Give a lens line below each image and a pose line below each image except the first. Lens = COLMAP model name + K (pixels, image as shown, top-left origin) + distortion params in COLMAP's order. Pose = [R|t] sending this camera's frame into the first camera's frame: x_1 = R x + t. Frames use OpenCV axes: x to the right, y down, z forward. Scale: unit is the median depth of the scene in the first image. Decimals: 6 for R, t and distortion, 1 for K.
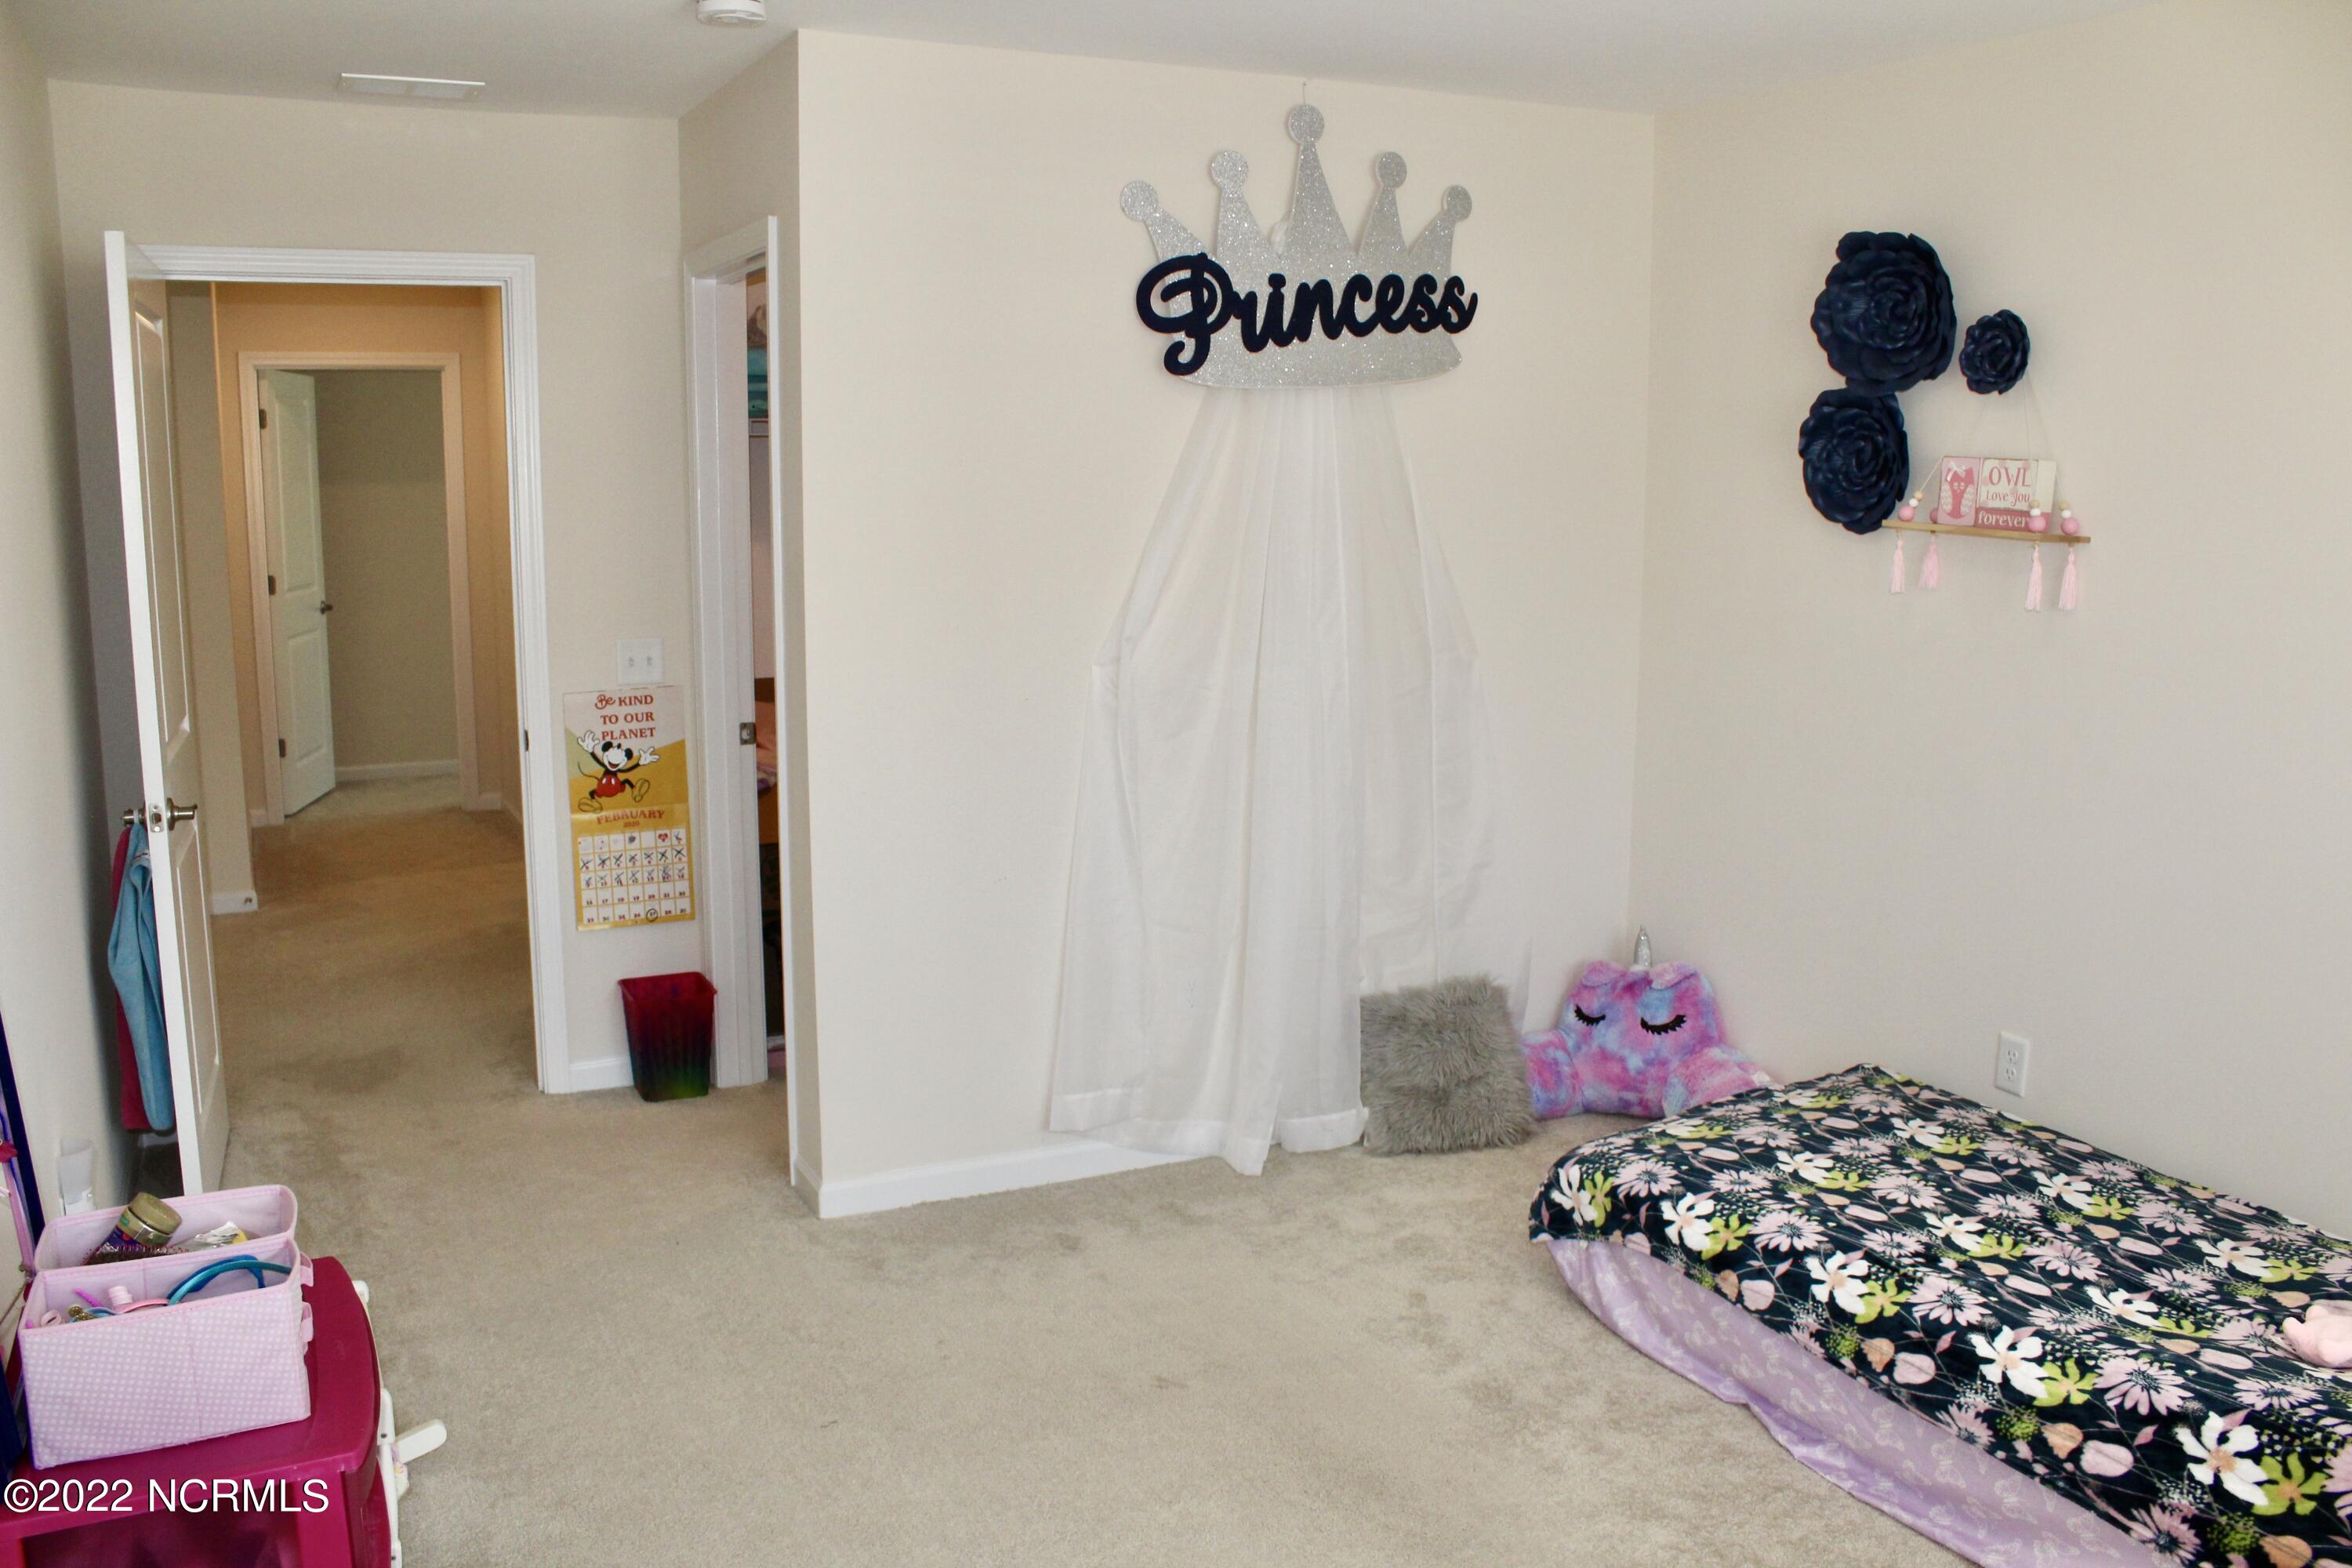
lens RADIAL K [[1948.9, 0, 1176.0], [0, 1948.9, 784.0], [0, 0, 1]] dist [-0.170567, 0.156035]
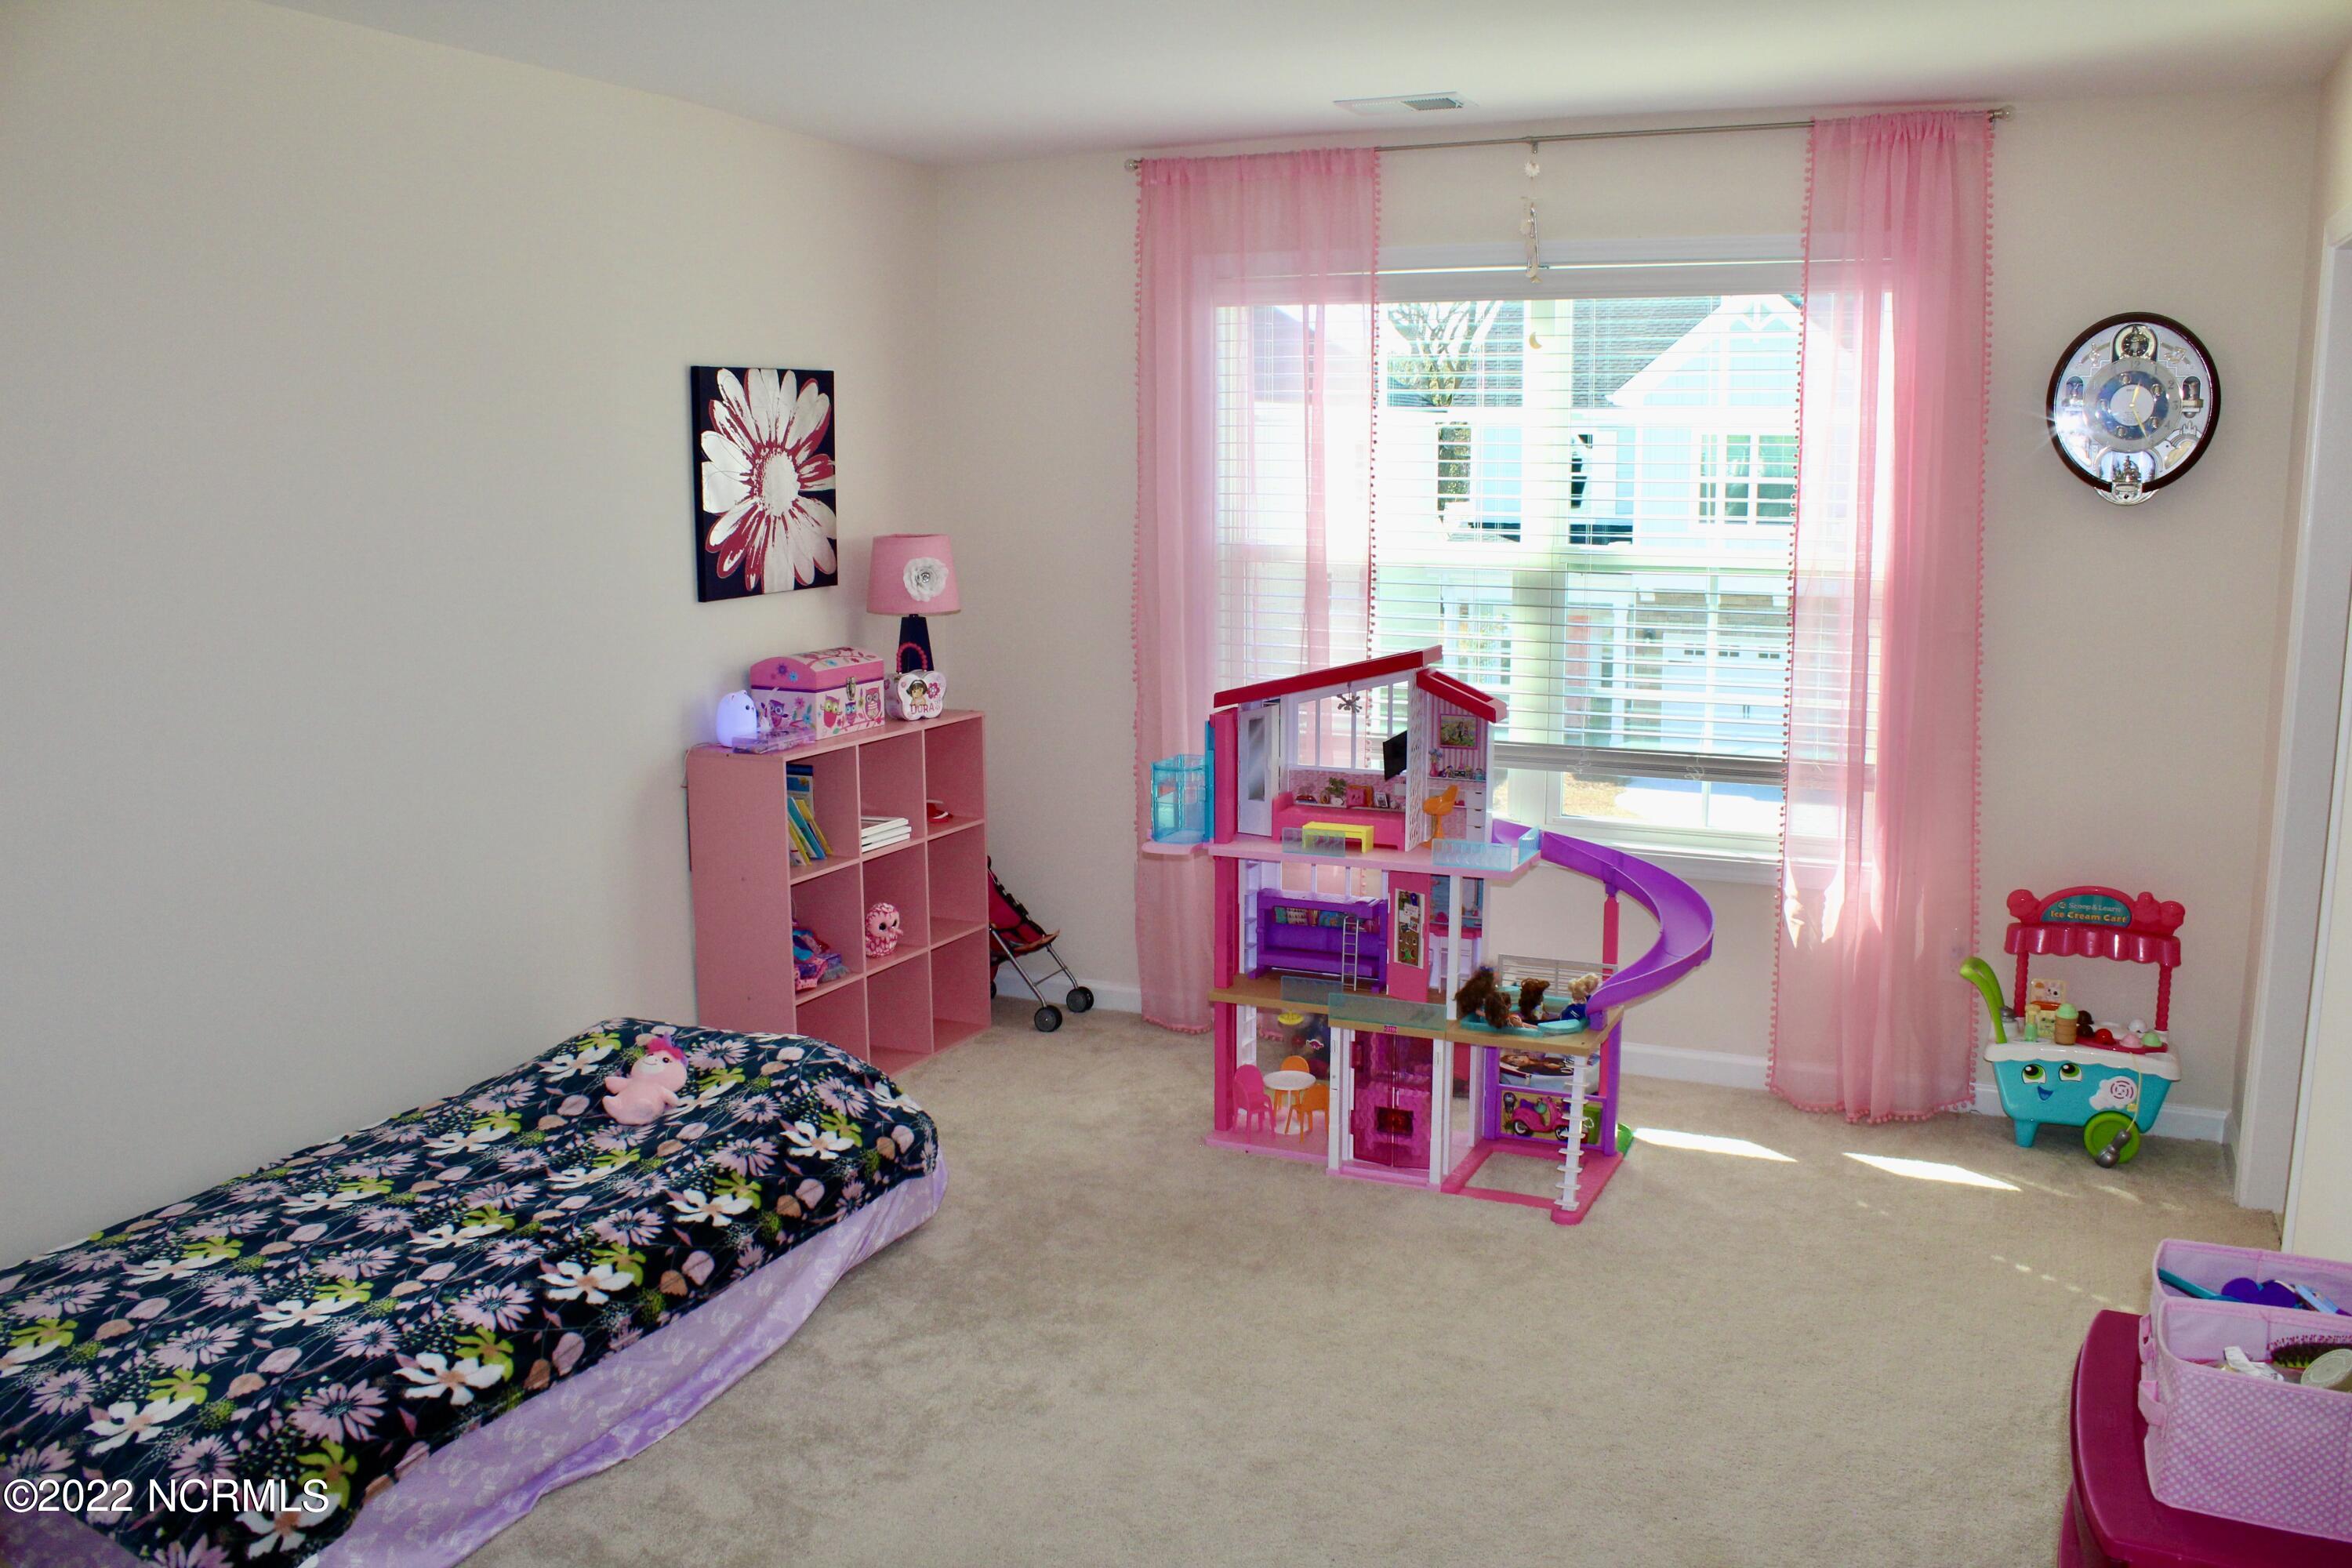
lens RADIAL K [[1948.9, 0, 1176.0], [0, 1948.9, 784.0], [0, 0, 1]] dist [-0.170567, 0.156035]
pose [[-0.626939, -0.141132, 0.766178, -0.552211], [0.126268, 0.952044, 0.278690, -0.219931], [-0.768767, 0.271466, -0.579053, 1.200173]]
